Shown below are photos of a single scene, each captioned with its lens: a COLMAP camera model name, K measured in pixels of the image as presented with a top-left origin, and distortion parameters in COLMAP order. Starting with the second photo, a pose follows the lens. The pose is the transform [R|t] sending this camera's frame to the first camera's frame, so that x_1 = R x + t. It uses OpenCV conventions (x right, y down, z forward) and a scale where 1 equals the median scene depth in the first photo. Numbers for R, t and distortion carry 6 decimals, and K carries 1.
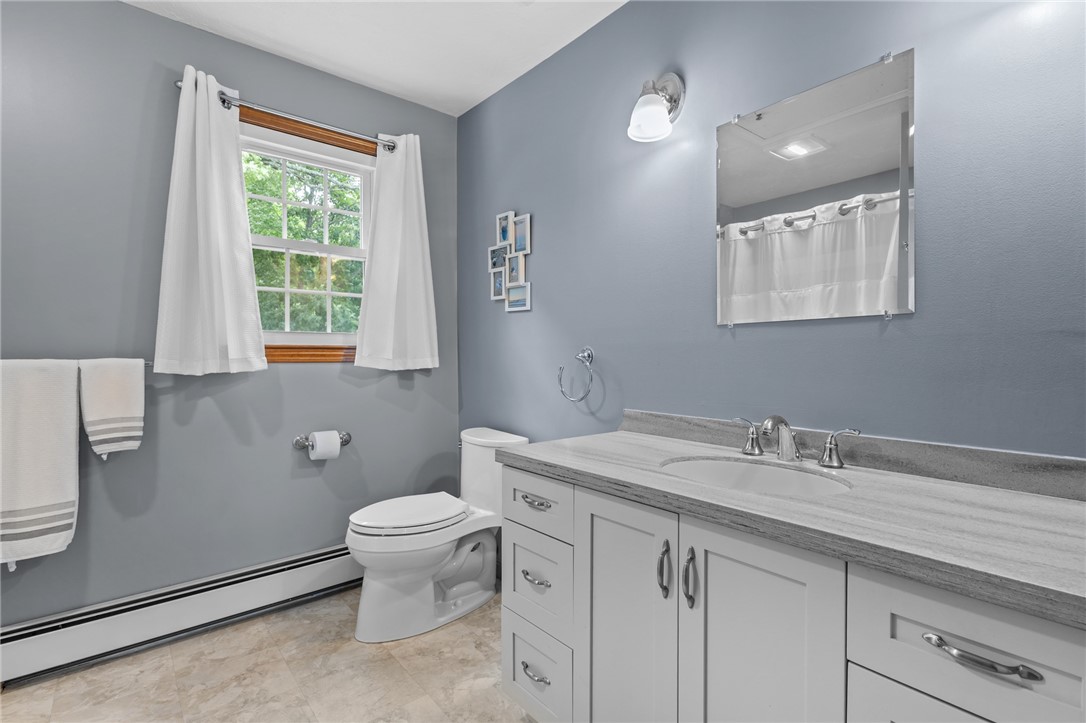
lens RADIAL K [[514.6, 0, 543.0], [0, 514.6, 361.5], [0, 0, 1]] dist [0.029214, -0.000107]
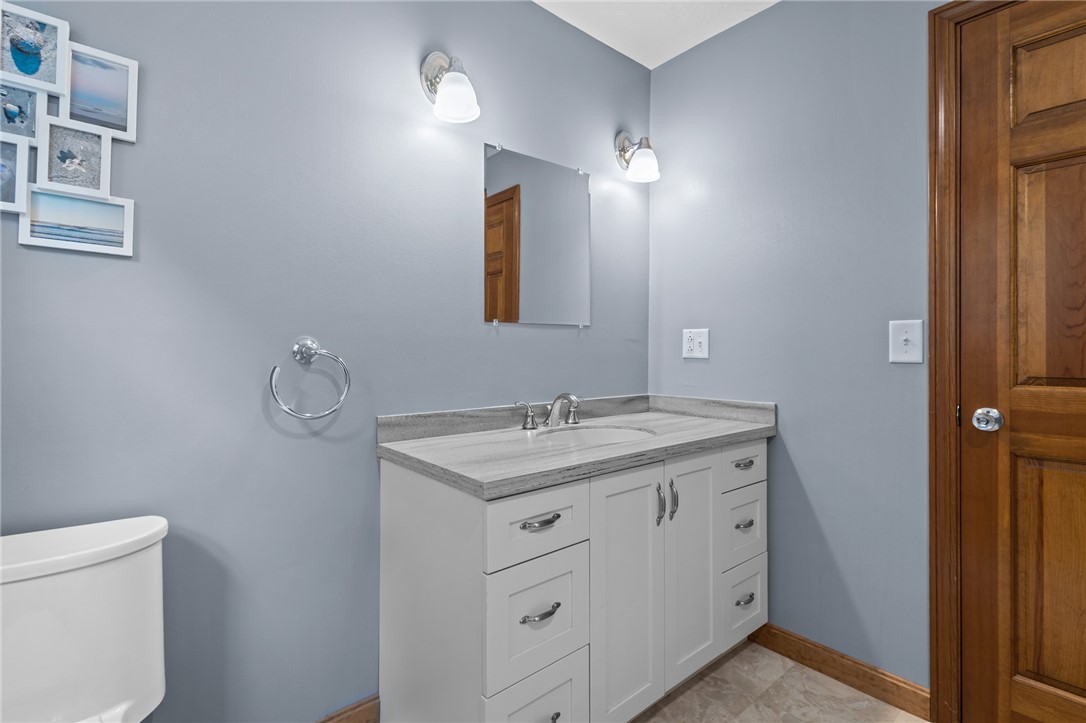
lens RADIAL K [[501.5, 0, 543.0], [0, 501.5, 361.5], [0, 0, 1]] dist [0.000539, -0.000268]
pose [[0.001056, -0.017058, 0.999854, -0.726425], [0.015711, 0.999731, 0.017039, -0.002919], [-0.999876, 0.015691, 0.001323, 0.871628]]
